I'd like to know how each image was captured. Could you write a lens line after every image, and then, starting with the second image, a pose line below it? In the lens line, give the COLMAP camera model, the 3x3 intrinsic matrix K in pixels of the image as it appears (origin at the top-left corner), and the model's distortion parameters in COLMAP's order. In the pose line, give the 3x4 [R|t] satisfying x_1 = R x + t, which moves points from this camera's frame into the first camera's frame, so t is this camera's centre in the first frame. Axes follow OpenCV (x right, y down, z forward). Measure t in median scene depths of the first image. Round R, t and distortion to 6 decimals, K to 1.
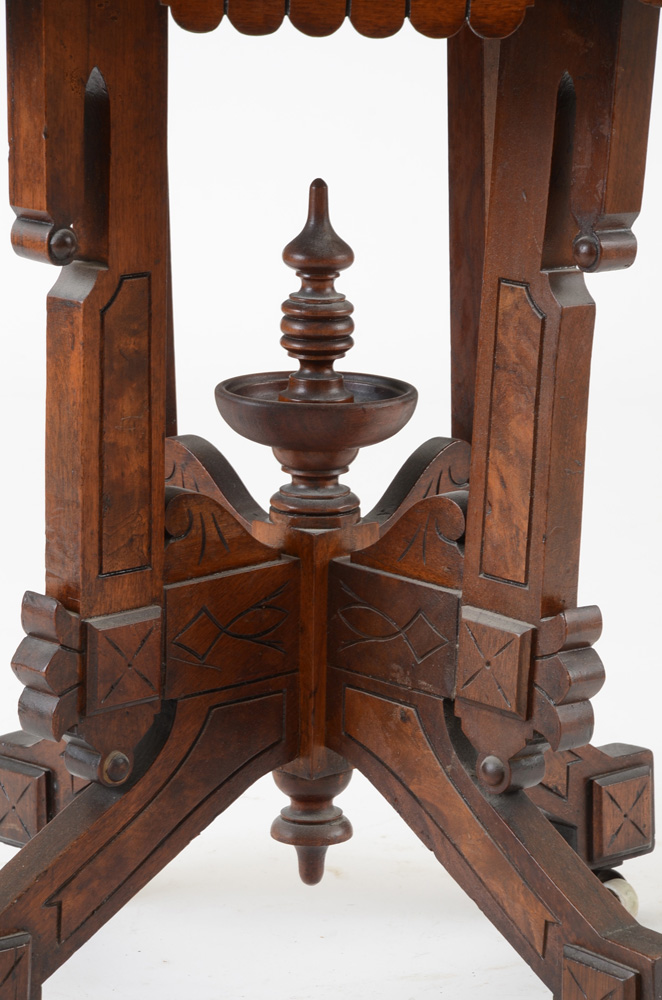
lens RADIAL K [[3972.0, 0, 331.4], [0, 3972.0, 522.2], [0, 0, 1]] dist [1.215731, 0.000000]
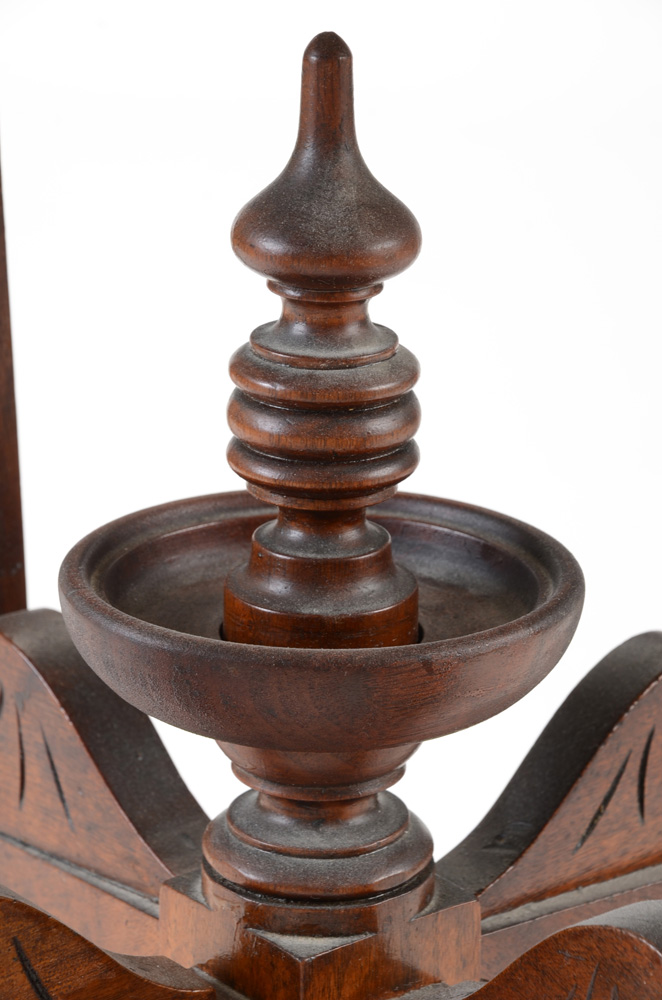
lens RADIAL K [[4031.5, 0, 361.2], [0, 4031.5, 571.9], [0, 0, 1]] dist [1.095139, 0.000000]
pose [[0.996703, 0.029442, -0.075604, 0.030641], [-0.018986, 0.990601, 0.135461, -0.089307], [0.078881, -0.133579, 0.987894, 0.628338]]
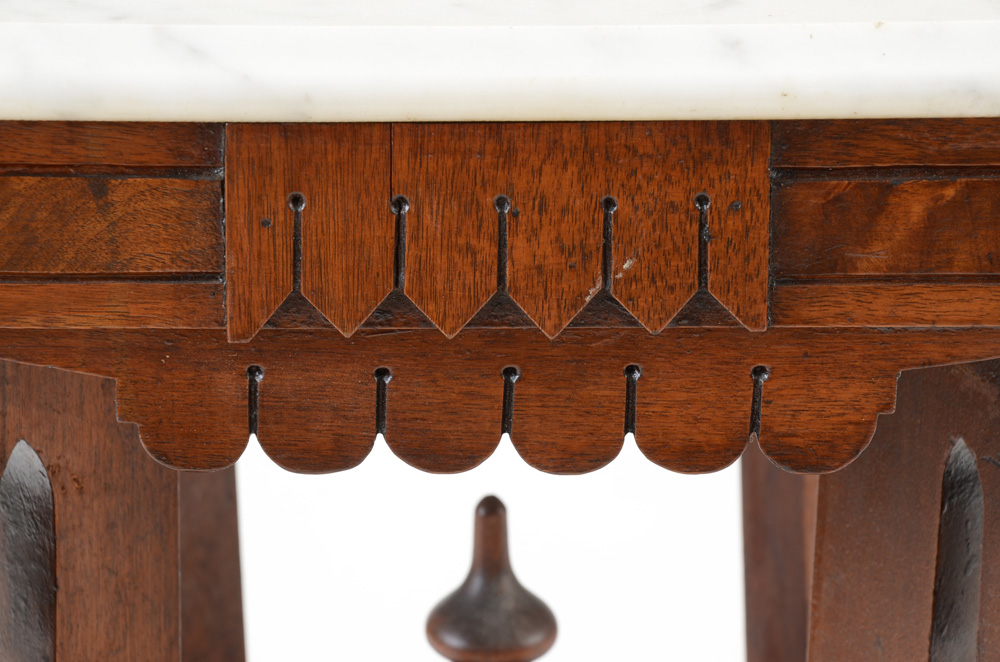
lens RADIAL K [[4031.5, 0, 491.6], [0, 4031.5, 331.8], [0, 0, 1]] dist [1.095139, 0.000000]
pose [[0.998956, -0.000786, -0.045680, 0.022071], [0.006940, 0.990858, 0.134734, -0.183481], [0.045156, -0.134910, 0.989828, 0.474758]]
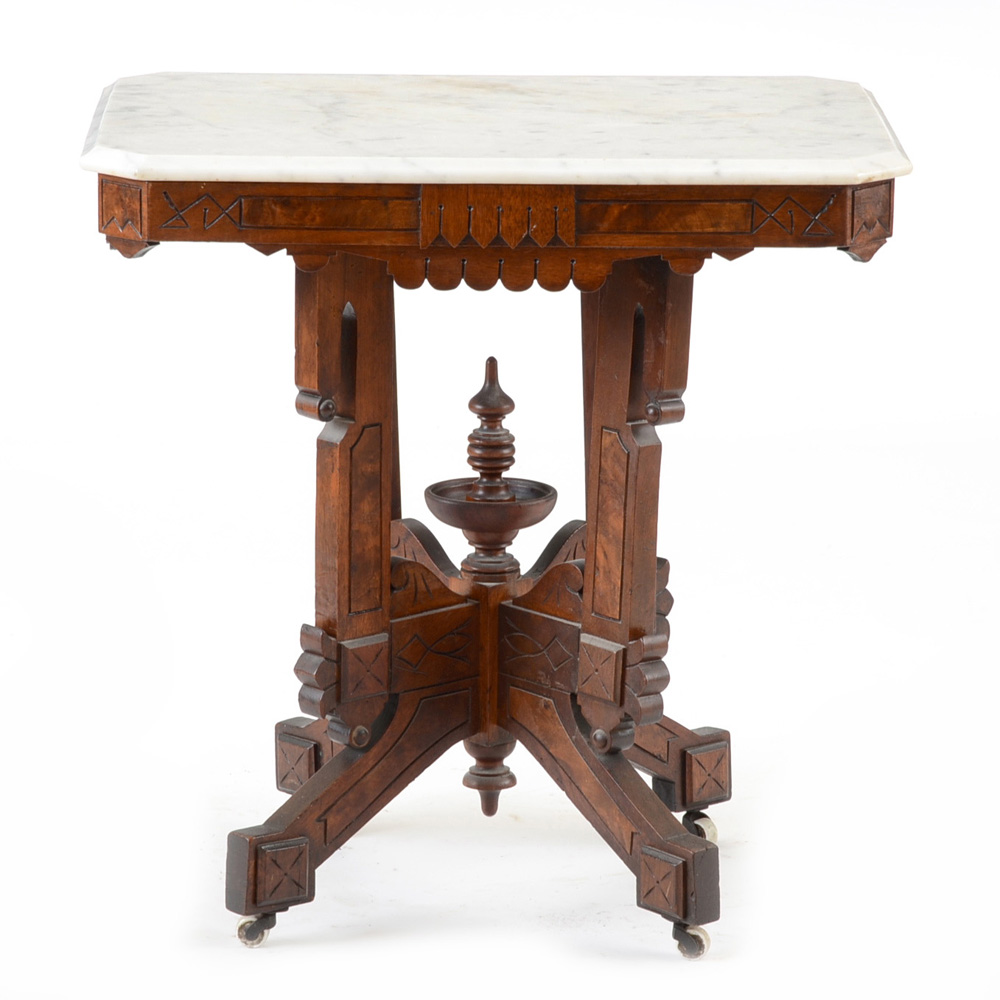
lens RADIAL K [[5707.9, 0, 500.5], [0, 5707.9, 502.0], [0, 0, 1]] dist [0.435138, 0.000000]
pose [[0.999413, 0.000495, -0.034250, 0.077034], [-0.000428, 0.999998, 0.001963, -0.034507], [0.034251, -0.001947, 0.999411, -1.222584]]
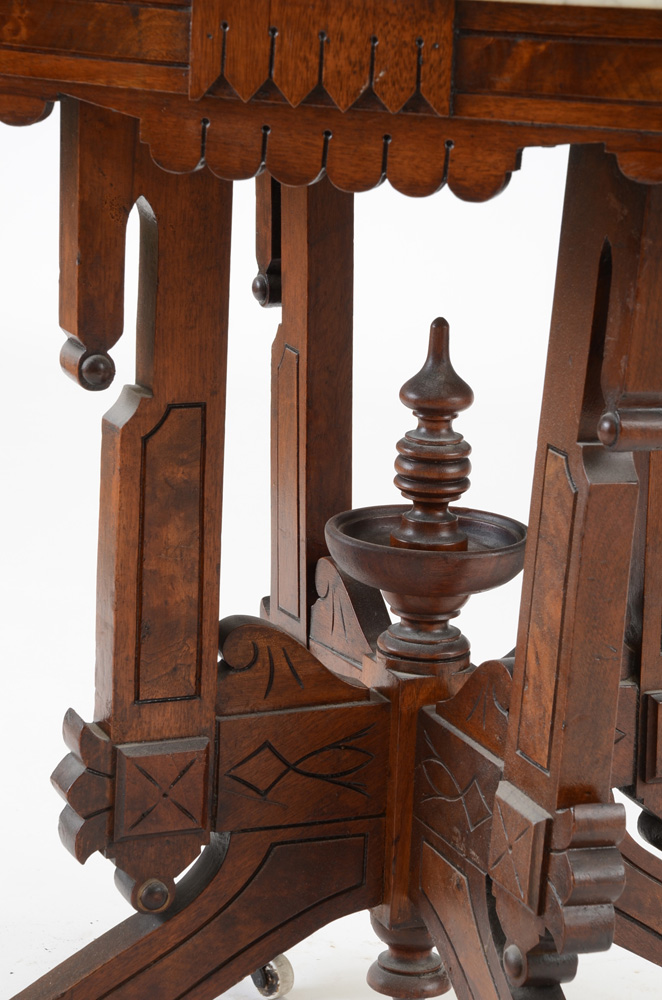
lens RADIAL K [[3309.9, 0, 317.7], [0, 3309.9, 522.3], [0, 0, 1]] dist [0.940500, 0.000000]
pose [[0.932385, 0.109006, -0.344640, 0.256599], [-0.102098, 0.994041, 0.038191, -0.065258], [0.346749, -0.000422, 0.937958, 0.237343]]
